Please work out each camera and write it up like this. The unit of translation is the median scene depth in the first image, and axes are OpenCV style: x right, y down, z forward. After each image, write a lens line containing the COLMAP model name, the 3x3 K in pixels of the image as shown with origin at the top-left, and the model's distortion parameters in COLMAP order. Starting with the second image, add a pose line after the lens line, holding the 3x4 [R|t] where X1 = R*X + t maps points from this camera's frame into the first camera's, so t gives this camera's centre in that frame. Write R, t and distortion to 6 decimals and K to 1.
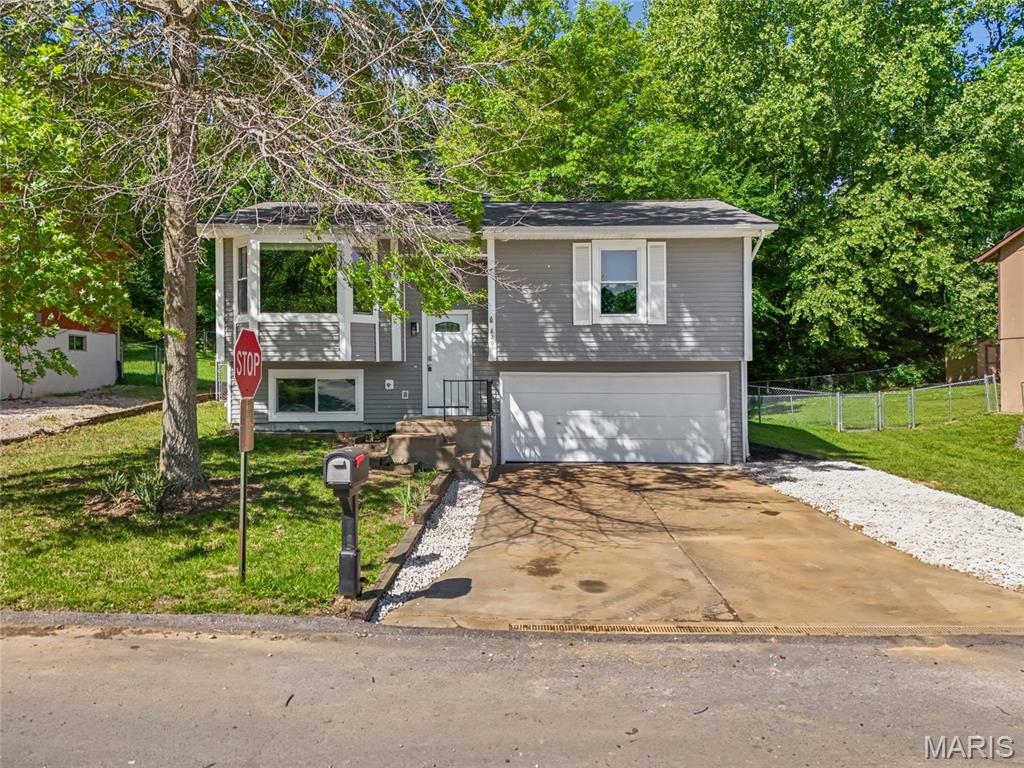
lens RADIAL K [[768.6, 0, 514.8], [0, 768.6, 374.7], [0, 0, 1]] dist [0.048975, -0.026912]
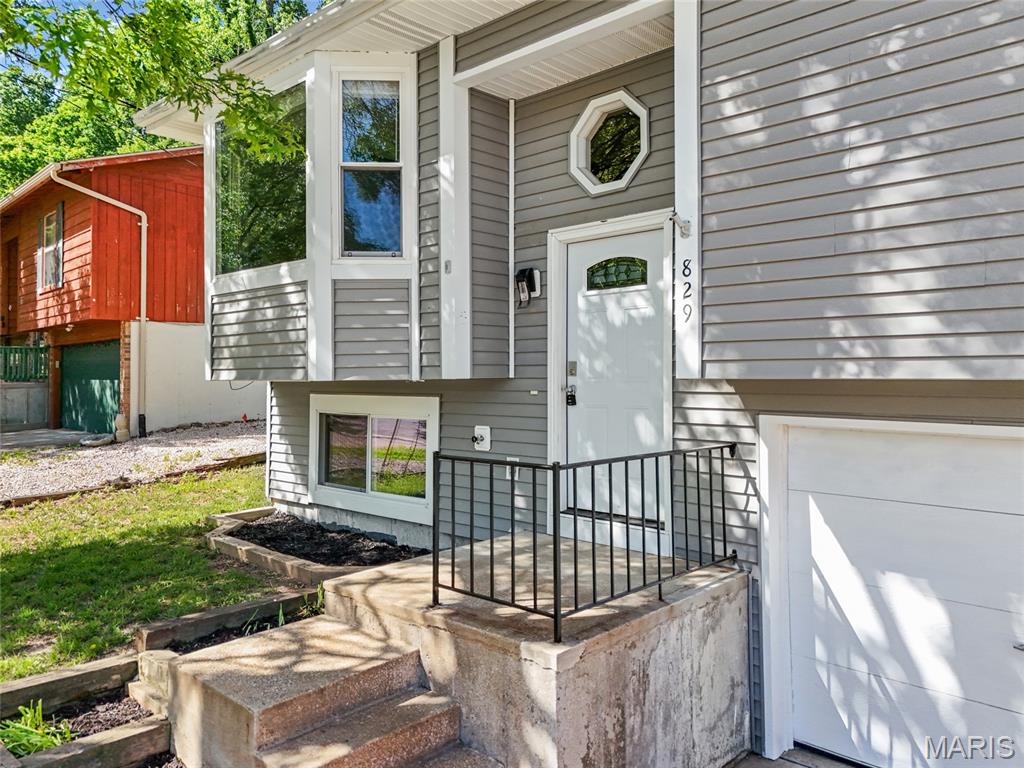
lens RADIAL K [[768.6, 0, 507.0], [0, 768.6, 365.8], [0, 0, 1]] dist [0.048975, -0.026912]
pose [[0.740856, -0.010428, -0.671583, 0.103973], [0.006259, 0.999943, -0.008621, -0.020816], [0.671635, 0.002183, 0.740879, 0.759153]]
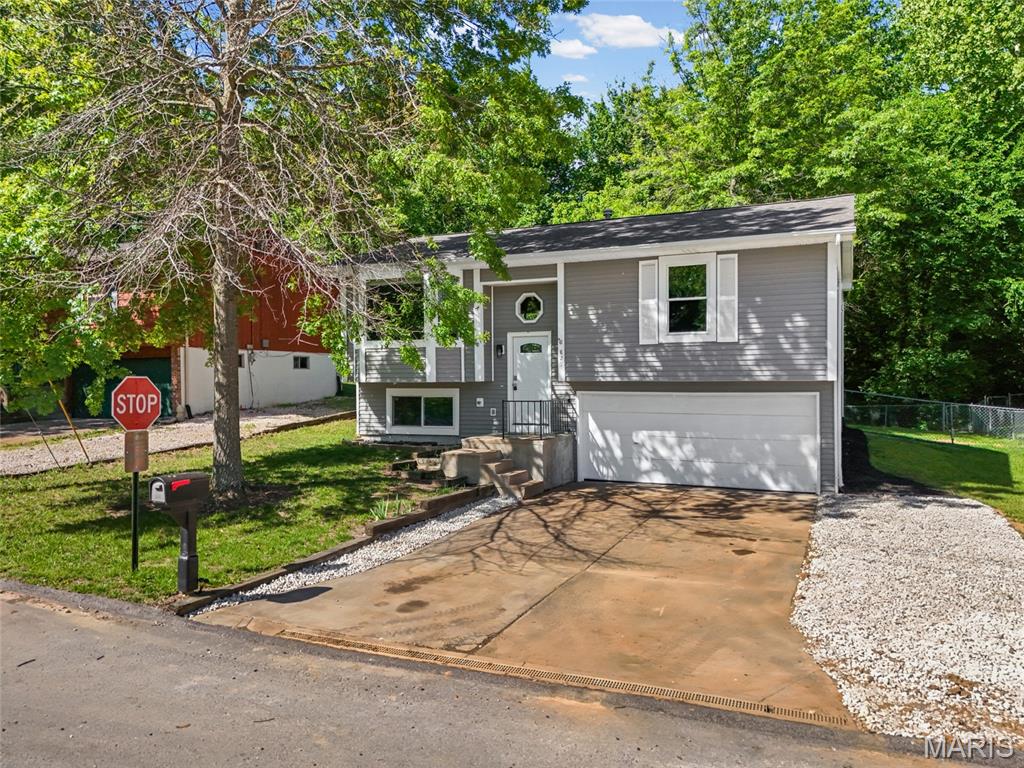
lens RADIAL K [[768.6, 0, 506.2], [0, 768.6, 389.7], [0, 0, 1]] dist [0.048975, -0.026912]
pose [[0.918826, 0.002271, -0.394656, 0.309288], [0.004527, 0.999857, 0.016291, -0.023674], [0.394637, -0.016755, 0.918685, 0.024777]]
